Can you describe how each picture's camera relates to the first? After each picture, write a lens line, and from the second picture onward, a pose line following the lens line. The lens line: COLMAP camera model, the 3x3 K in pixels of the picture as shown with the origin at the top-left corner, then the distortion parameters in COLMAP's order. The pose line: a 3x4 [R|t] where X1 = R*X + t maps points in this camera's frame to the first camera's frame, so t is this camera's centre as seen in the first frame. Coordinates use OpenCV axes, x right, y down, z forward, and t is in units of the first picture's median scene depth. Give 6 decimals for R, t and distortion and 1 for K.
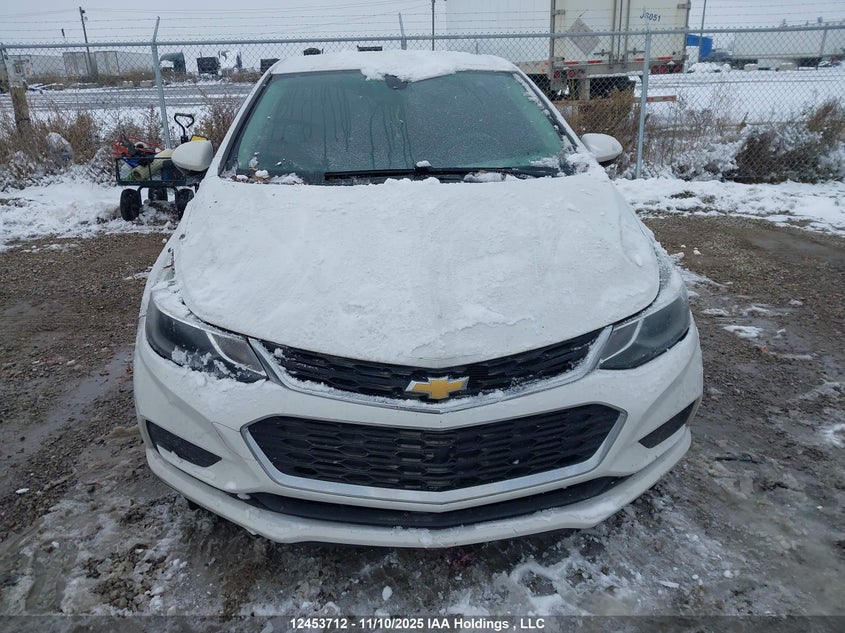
lens RADIAL K [[652.6, 0, 401.4], [0, 652.6, 316.1], [0, 0, 1]] dist [0.016512, -0.007850]
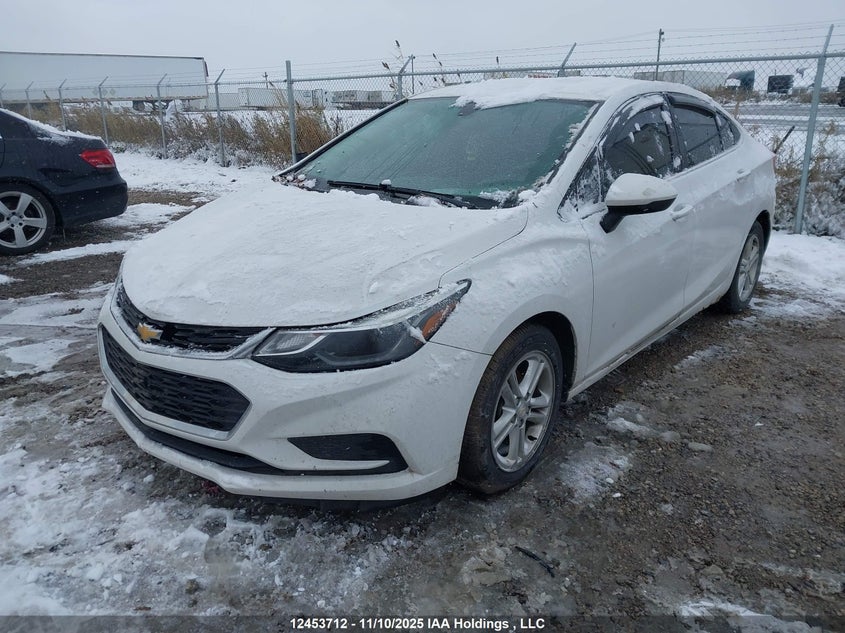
lens RADIAL K [[652.6, 0, 401.4], [0, 652.6, 316.1], [0, 0, 1]] dist [0.016512, -0.007850]
pose [[0.708268, 0.238528, -0.664425, 0.852028], [-0.254915, 0.964099, 0.074375, -0.101543], [0.658312, 0.116694, 0.743645, 0.211435]]
